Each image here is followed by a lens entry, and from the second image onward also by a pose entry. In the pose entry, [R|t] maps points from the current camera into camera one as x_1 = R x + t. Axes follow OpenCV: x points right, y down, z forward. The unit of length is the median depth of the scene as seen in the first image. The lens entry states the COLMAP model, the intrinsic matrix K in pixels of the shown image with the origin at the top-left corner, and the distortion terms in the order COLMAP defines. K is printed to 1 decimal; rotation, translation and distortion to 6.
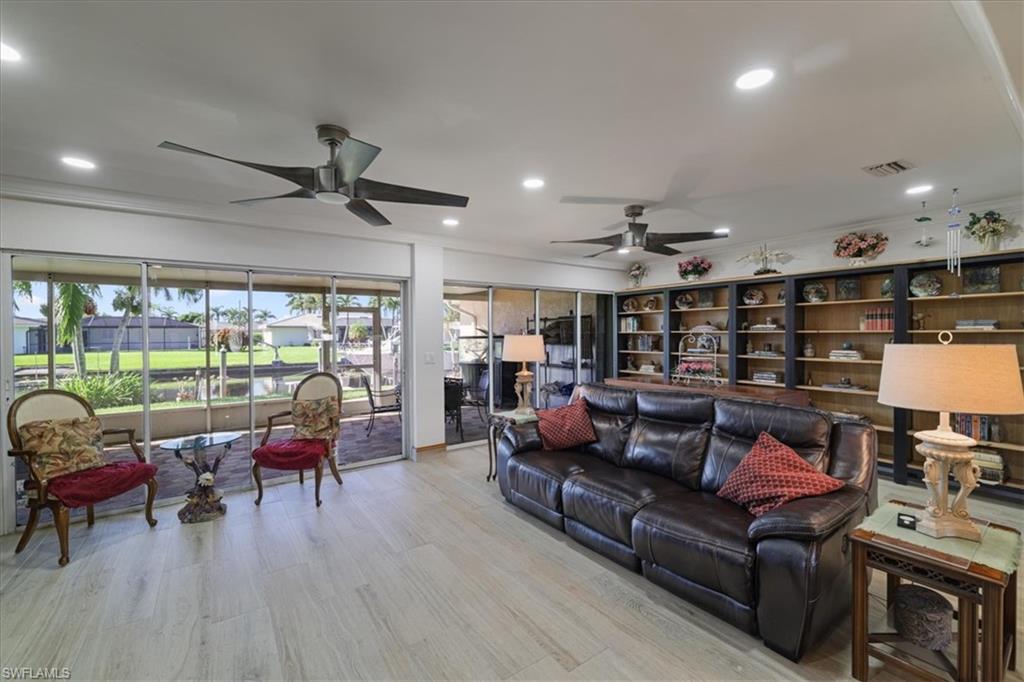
lens RADIAL K [[435.9, 0, 515.4], [0, 435.9, 337.7], [0, 0, 1]] dist [-0.000850, 0.000100]
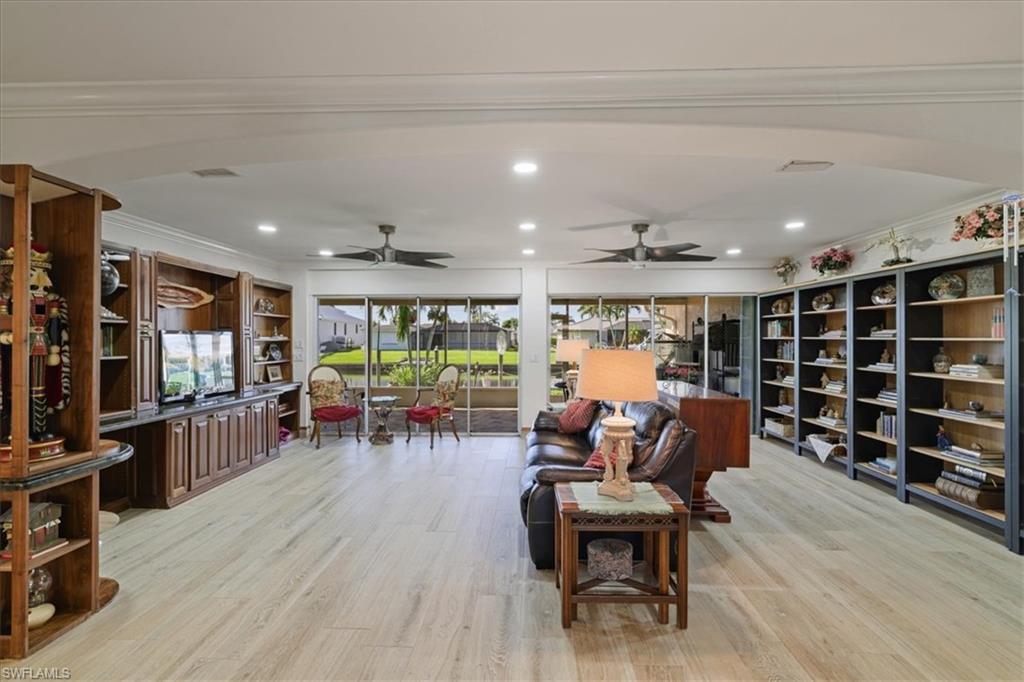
lens RADIAL K [[479.7, 0, 509.5], [0, 479.7, 334.9], [0, 0, 1]] dist [0.000382, 0.000221]
pose [[0.778990, 0.002970, -0.627030, 0.600697], [-0.012083, 0.999874, -0.010276, -0.003475], [0.626920, 0.015581, 0.778928, -0.115977]]
